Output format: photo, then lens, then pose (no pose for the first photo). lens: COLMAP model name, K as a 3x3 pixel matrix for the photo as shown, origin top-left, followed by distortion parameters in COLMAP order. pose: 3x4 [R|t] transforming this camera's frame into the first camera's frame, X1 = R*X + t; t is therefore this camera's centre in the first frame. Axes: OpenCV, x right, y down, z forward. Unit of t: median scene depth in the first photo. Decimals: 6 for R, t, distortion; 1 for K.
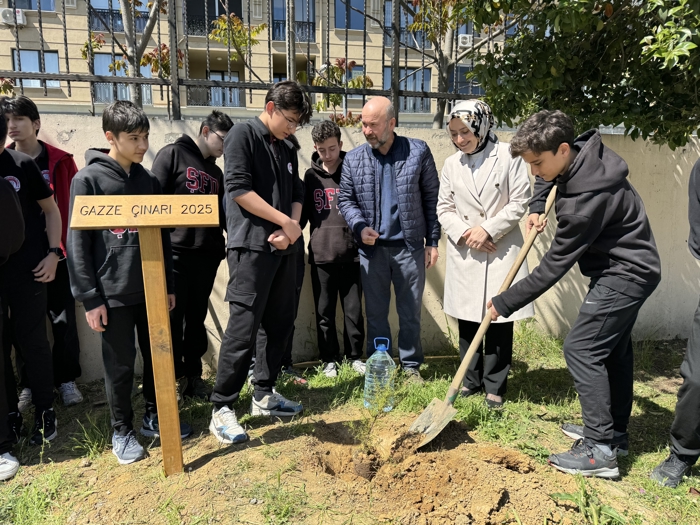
lens RADIAL K [[498.9, 0, 349.0], [0, 498.9, 258.9], [0, 0, 1]] dist [0.063769, -0.050338]
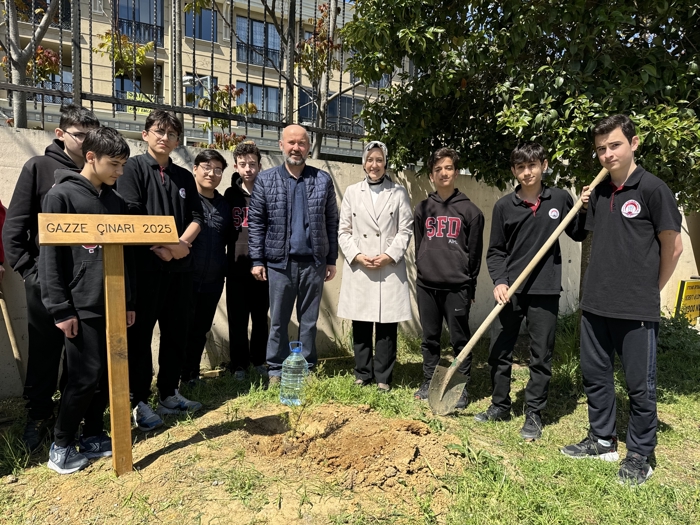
lens RADIAL K [[498.9, 0, 349.0], [0, 498.9, 258.9], [0, 0, 1]] dist [0.063769, -0.050338]
pose [[0.950641, 0.007160, 0.310212, -0.219546], [0.001074, 0.999652, -0.026365, -0.001359], [-0.310293, 0.025397, 0.950302, -0.171770]]
